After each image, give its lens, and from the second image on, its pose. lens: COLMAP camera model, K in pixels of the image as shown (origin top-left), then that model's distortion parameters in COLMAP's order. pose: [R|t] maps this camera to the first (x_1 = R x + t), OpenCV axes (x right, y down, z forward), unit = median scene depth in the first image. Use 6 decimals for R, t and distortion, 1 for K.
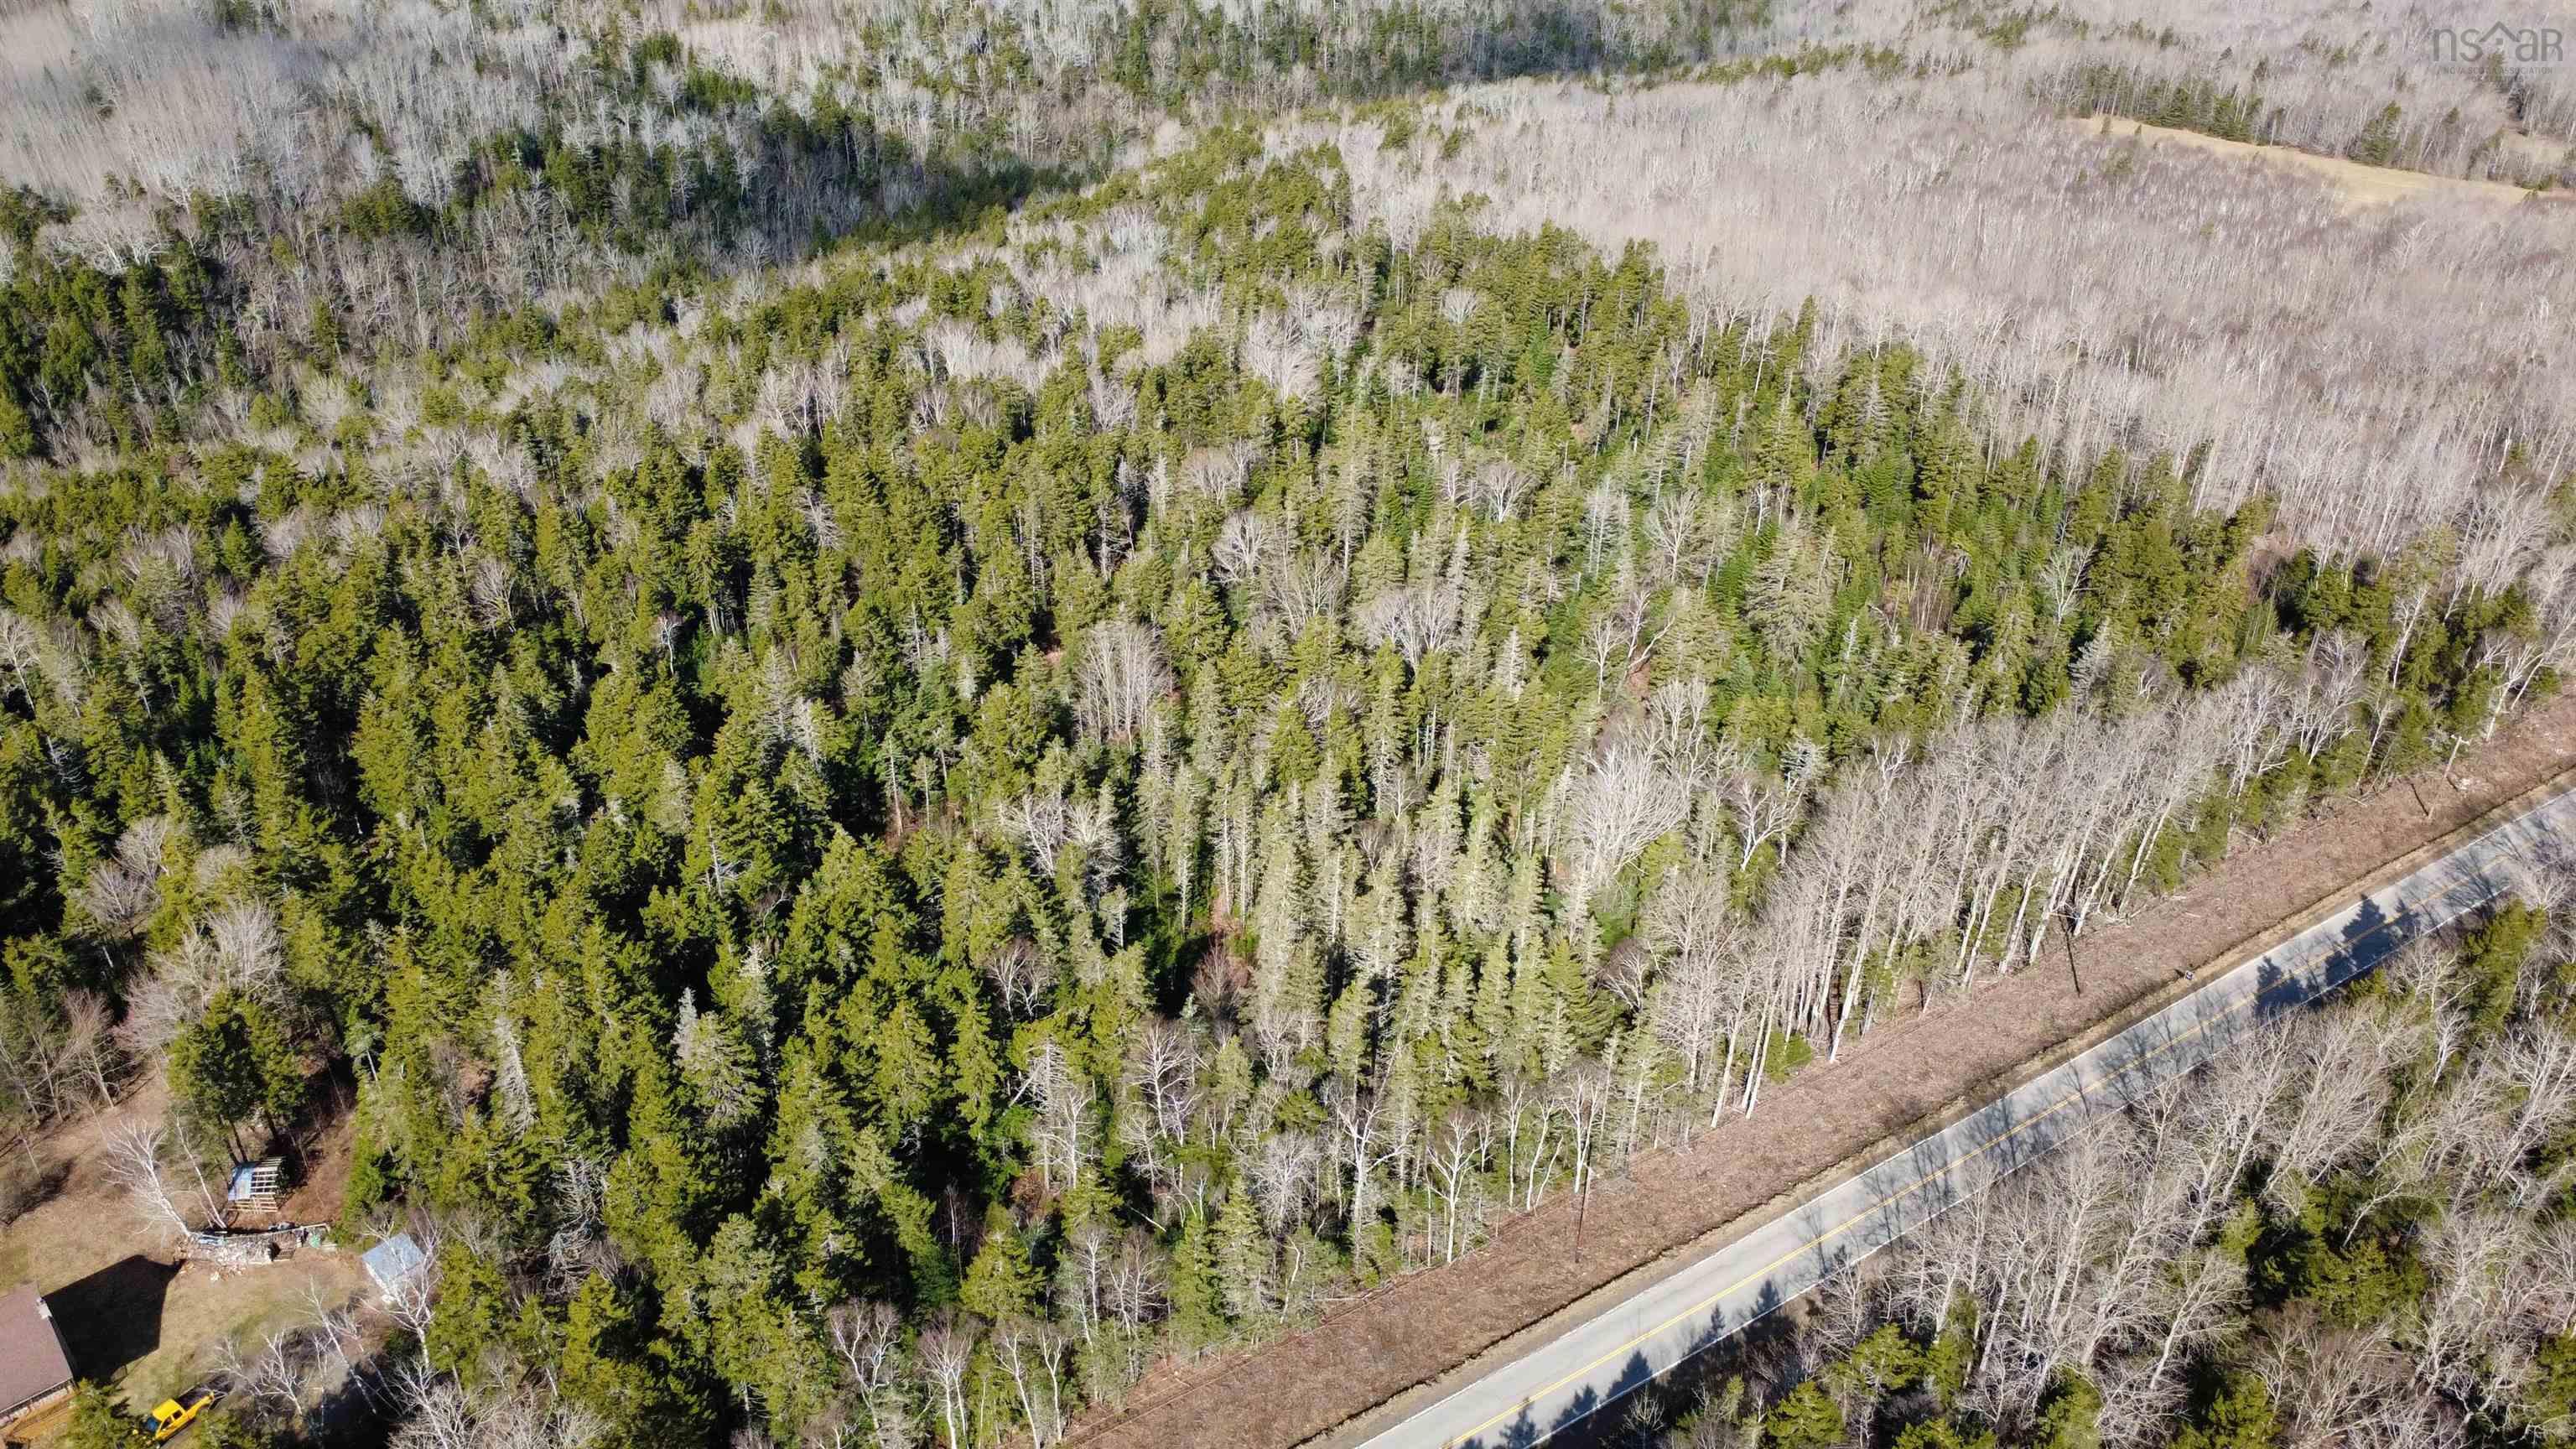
lens RADIAL K [[1758.9, 0, 1289.9], [0, 1758.9, 728.4], [0, 0, 1]] dist [0.000925, 0.001209]
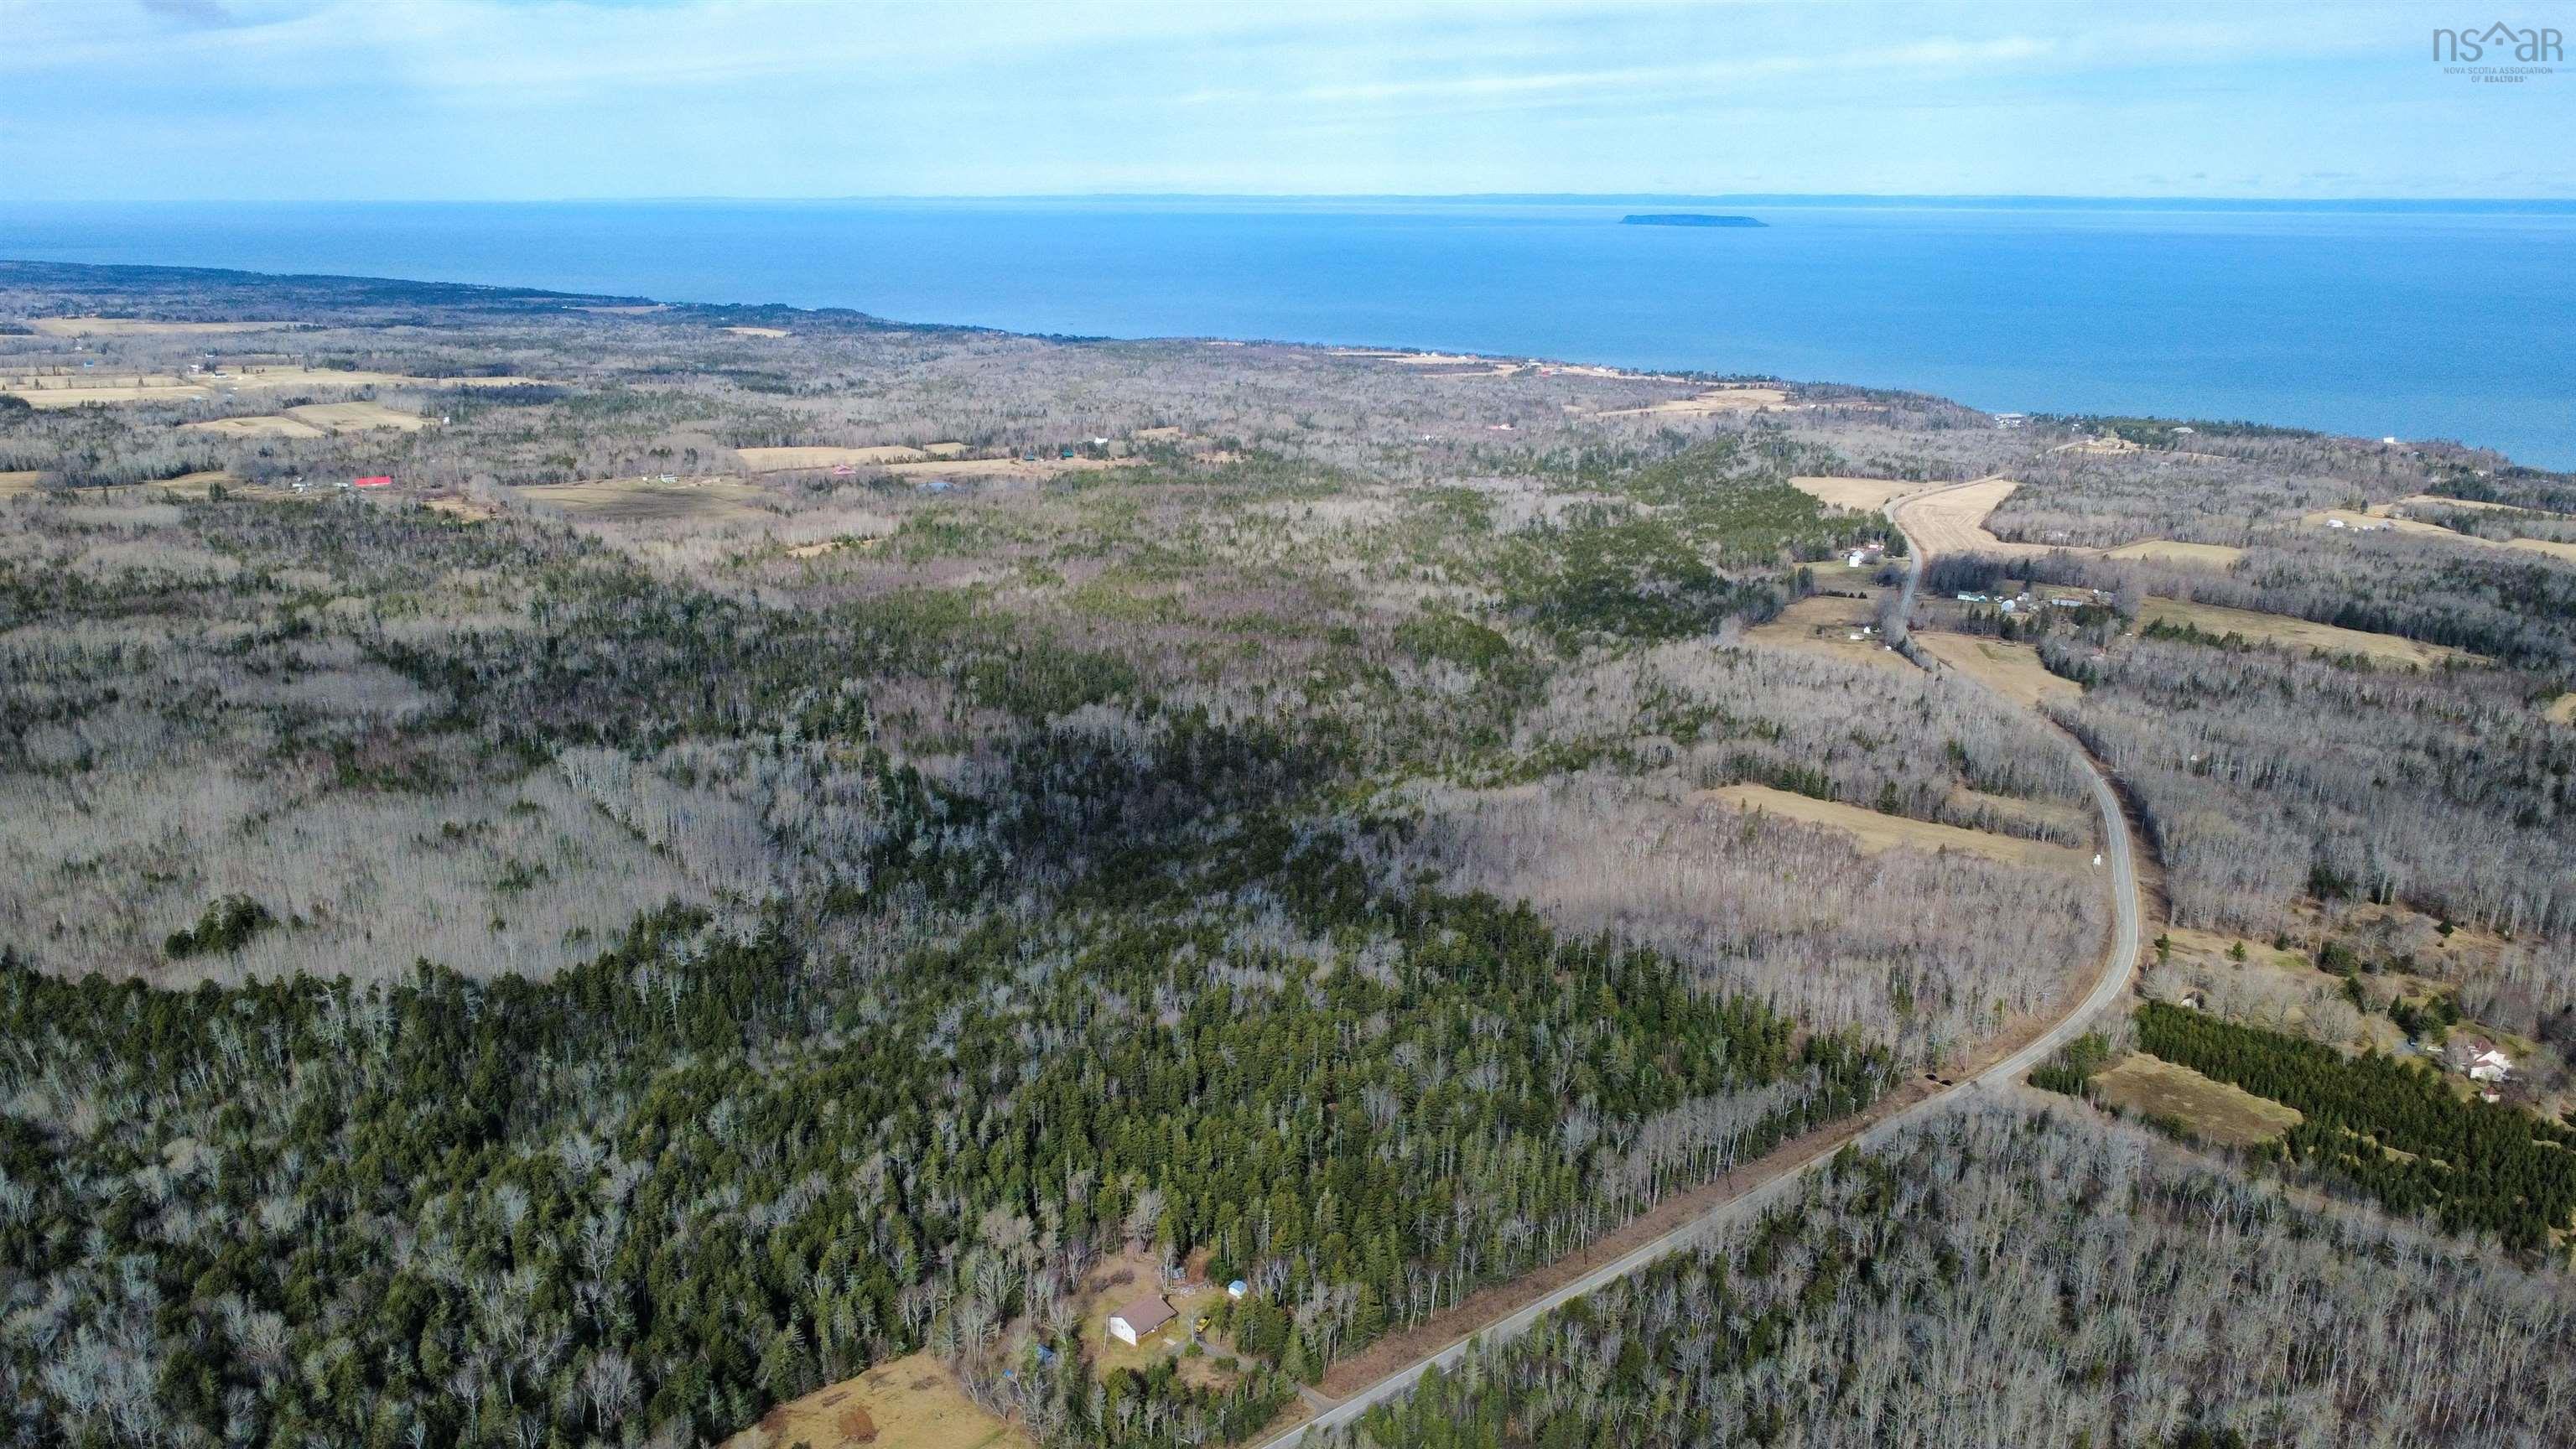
lens RADIAL K [[1758.9, 0, 1285.8], [0, 1758.9, 725.7], [0, 0, 1]] dist [0.000925, 0.001209]
pose [[0.992160, -0.034352, 0.120157, -0.379311], [0.067269, 0.957106, -0.281822, 0.111714], [-0.105321, 0.287695, 0.951913, -1.191082]]
